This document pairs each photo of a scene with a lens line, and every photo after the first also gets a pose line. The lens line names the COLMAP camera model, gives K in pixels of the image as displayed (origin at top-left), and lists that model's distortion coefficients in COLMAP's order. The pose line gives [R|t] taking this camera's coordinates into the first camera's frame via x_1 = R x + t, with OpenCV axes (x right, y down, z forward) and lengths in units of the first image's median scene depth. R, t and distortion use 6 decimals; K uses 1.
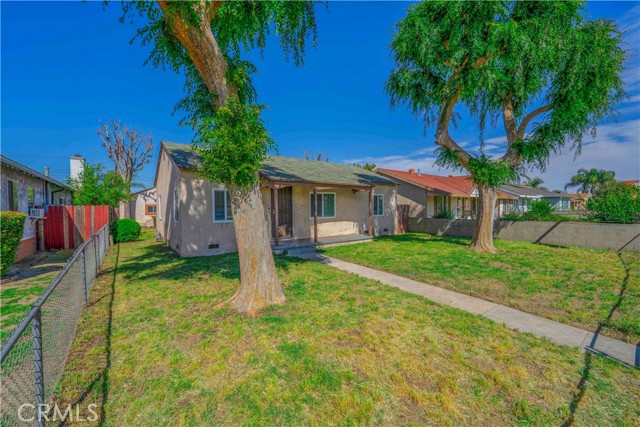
lens RADIAL K [[257.3, 0, 331.4], [0, 257.3, 206.7], [0, 0, 1]] dist [0.041937, -0.000265]
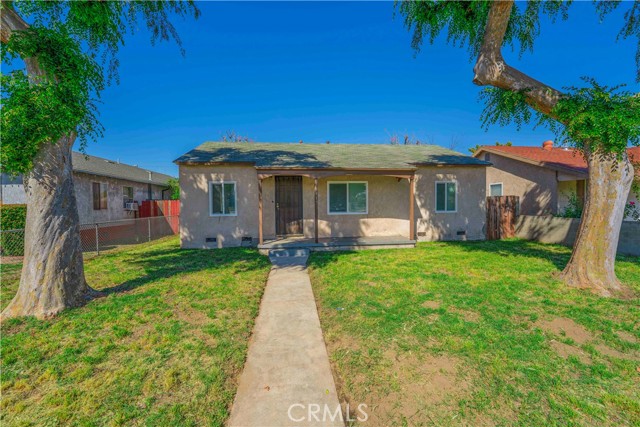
lens RADIAL K [[257.3, 0, 331.4], [0, 257.3, 206.7], [0, 0, 1]] dist [0.041937, -0.000265]
pose [[0.850027, 0.004349, -0.526721, 0.480093], [0.007660, 0.999758, 0.020617, 0.006904], [0.526683, -0.021560, 0.849788, 0.380214]]
